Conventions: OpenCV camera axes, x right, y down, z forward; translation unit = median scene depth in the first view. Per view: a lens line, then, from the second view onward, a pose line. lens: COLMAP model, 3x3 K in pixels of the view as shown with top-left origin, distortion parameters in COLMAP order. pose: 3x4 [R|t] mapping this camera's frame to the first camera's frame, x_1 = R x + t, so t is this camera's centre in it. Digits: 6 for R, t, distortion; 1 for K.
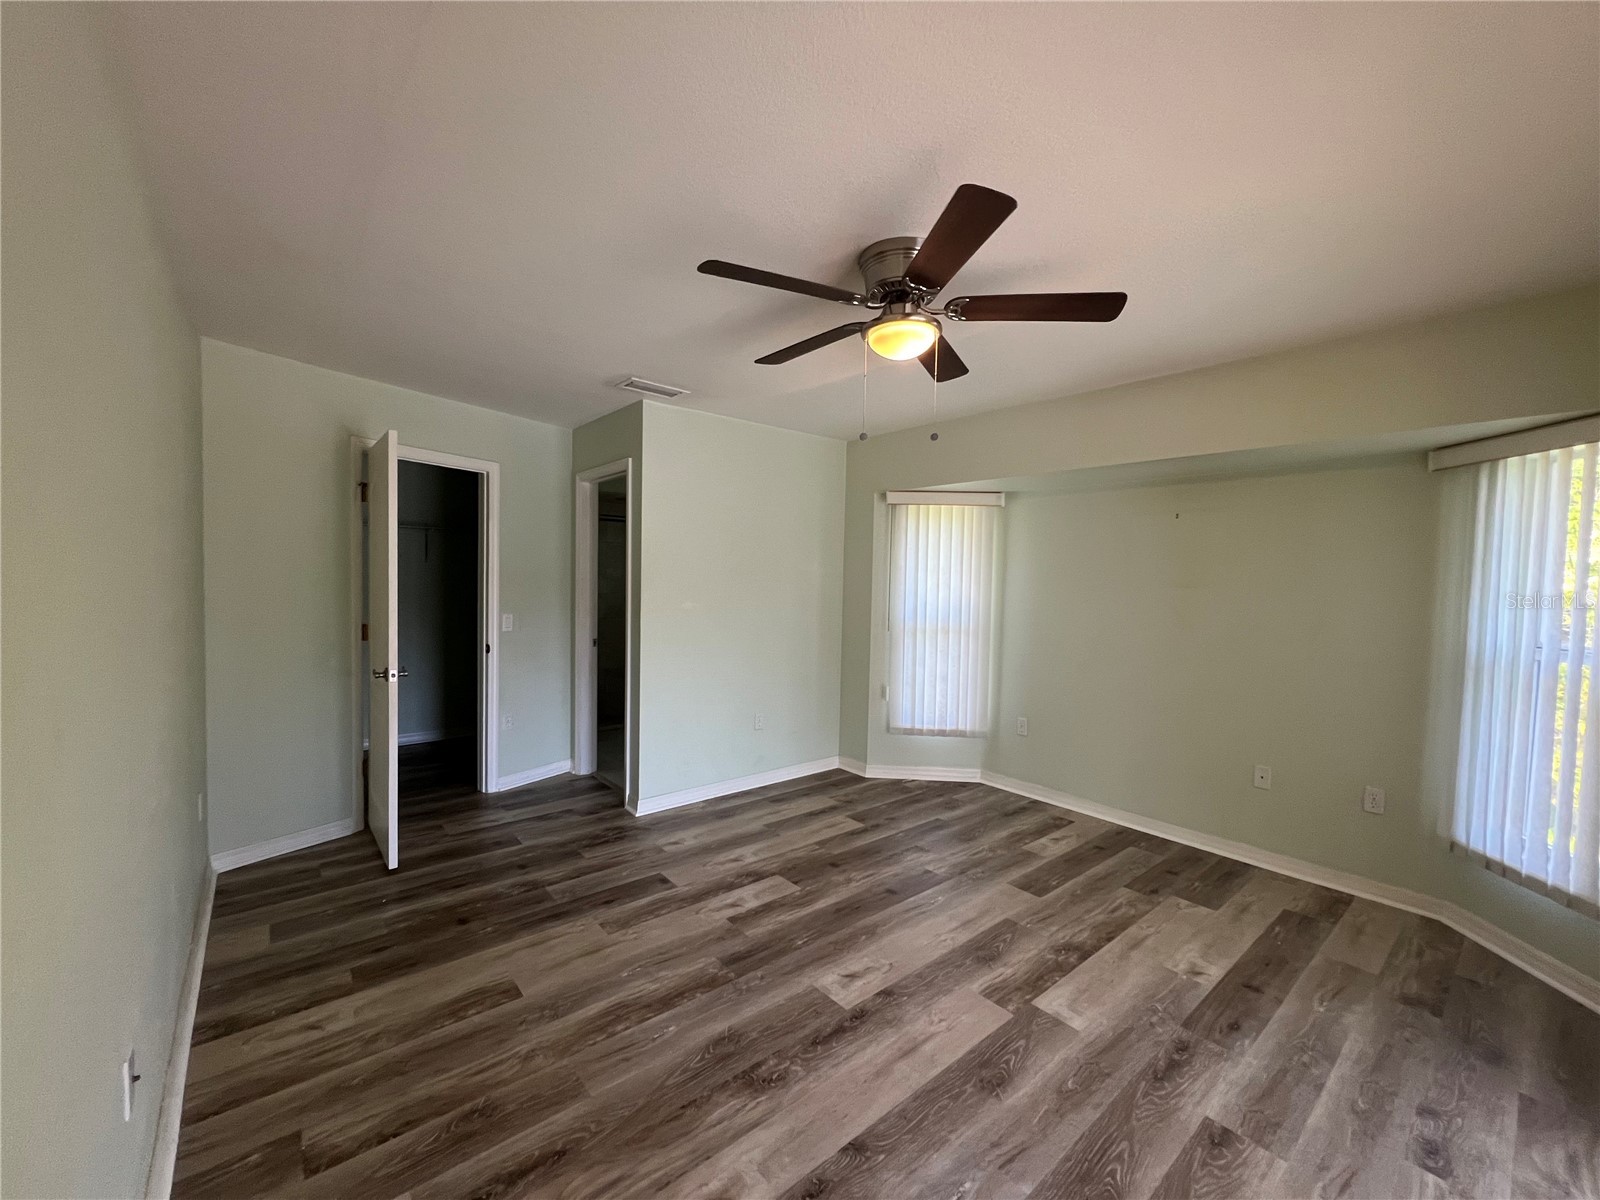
lens RADIAL K [[639.5, 0, 793.2], [0, 639.5, 605.5], [0, 0, 1]] dist [-0.002586, 0.000129]
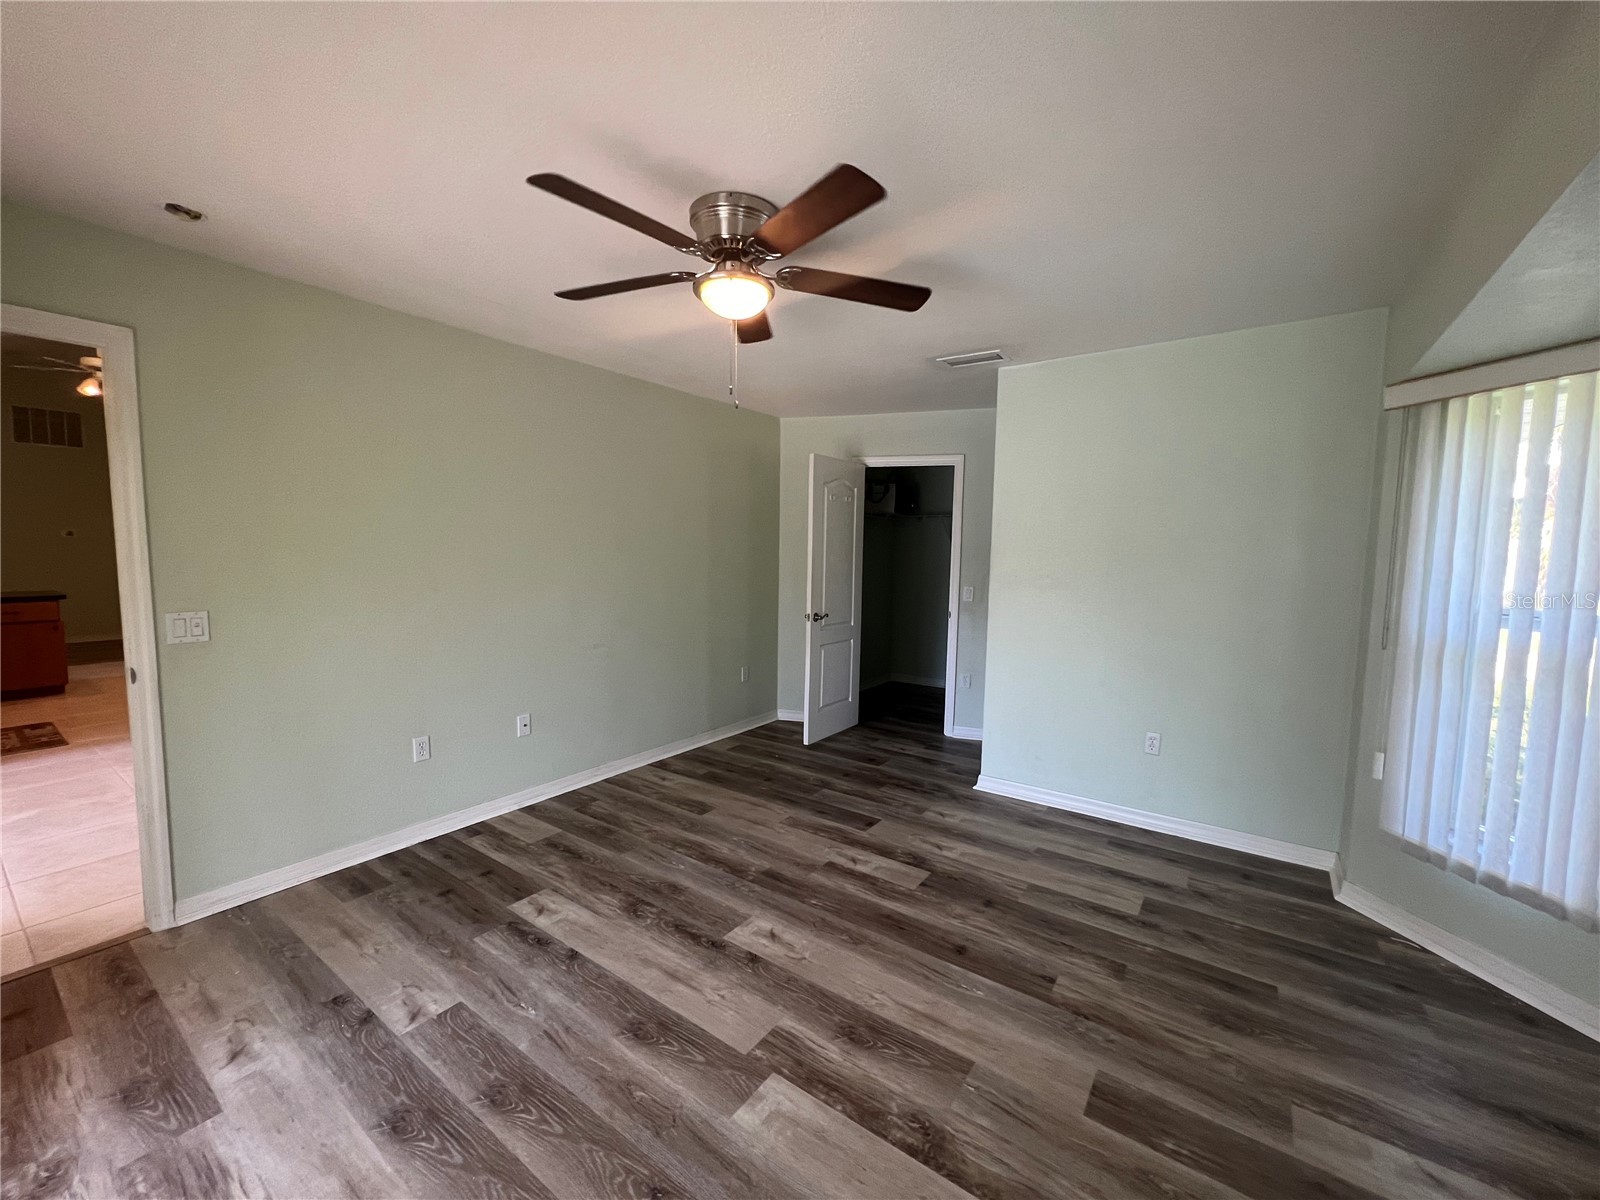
lens RADIAL K [[639.5, 0, 800.7], [0, 639.5, 600.2], [0, 0, 1]] dist [-0.002586, 0.000129]
pose [[0.255404, 0.060282, -0.964953, 0.904607], [-0.051565, 0.997483, 0.048666, -0.002047], [0.965458, 0.037328, 0.257870, 0.657175]]
